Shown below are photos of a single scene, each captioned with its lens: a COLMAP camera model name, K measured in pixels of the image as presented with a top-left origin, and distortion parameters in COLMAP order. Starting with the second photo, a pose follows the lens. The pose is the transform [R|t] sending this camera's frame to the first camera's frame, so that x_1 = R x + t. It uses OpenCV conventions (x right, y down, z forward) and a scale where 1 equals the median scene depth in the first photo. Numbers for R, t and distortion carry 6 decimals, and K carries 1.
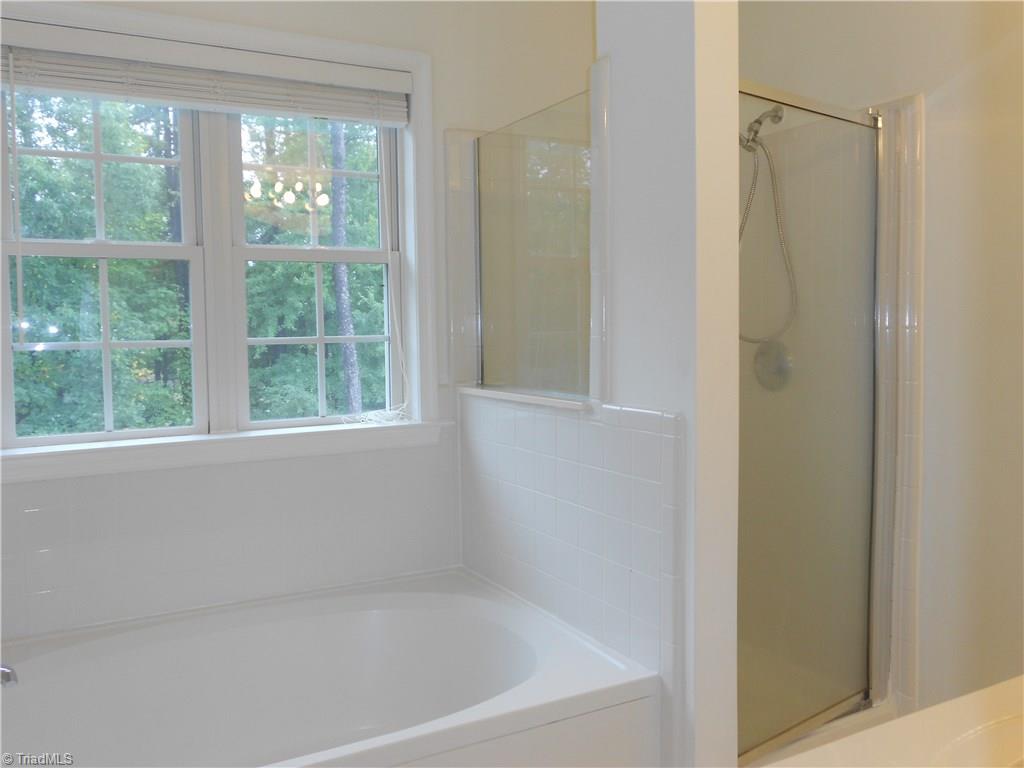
lens RADIAL K [[869.8, 0, 507.3], [0, 869.8, 365.9], [0, 0, 1]] dist [0.059503, -0.000818]
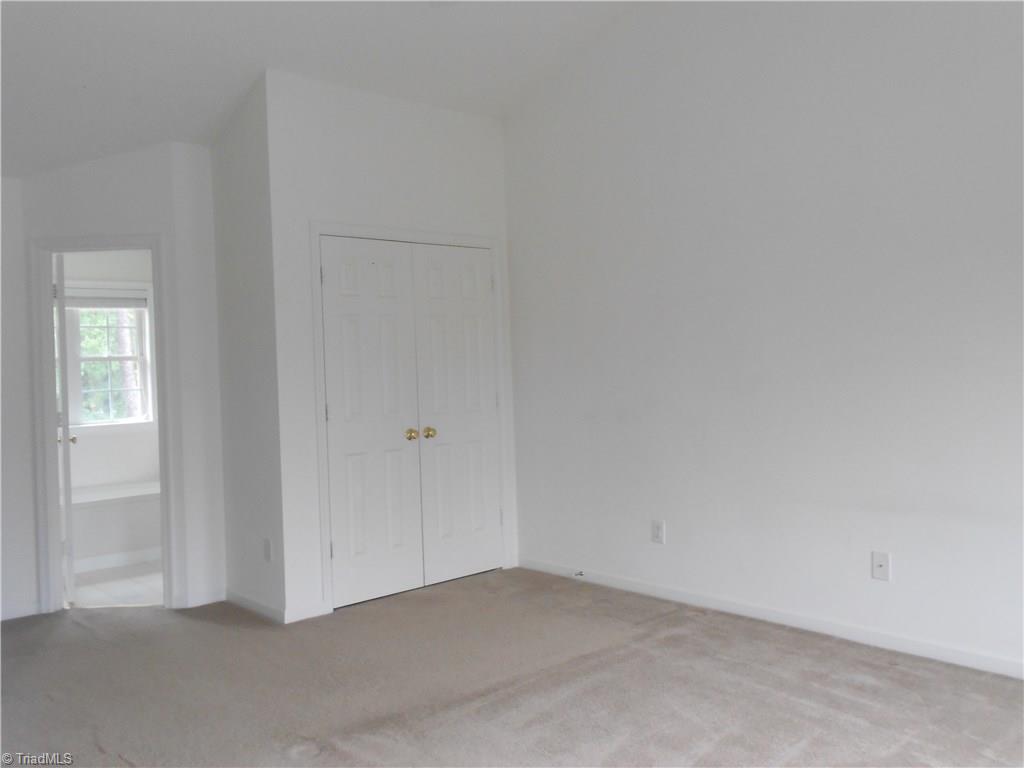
lens RADIAL K [[869.8, 0, 507.3], [0, 869.8, 365.9], [0, 0, 1]] dist [0.059503, -0.000818]
pose [[0.975253, -0.026095, 0.219548, 0.362925], [0.038421, 0.997905, -0.052061, 0.078613], [-0.217729, 0.059207, 0.974212, -1.816173]]
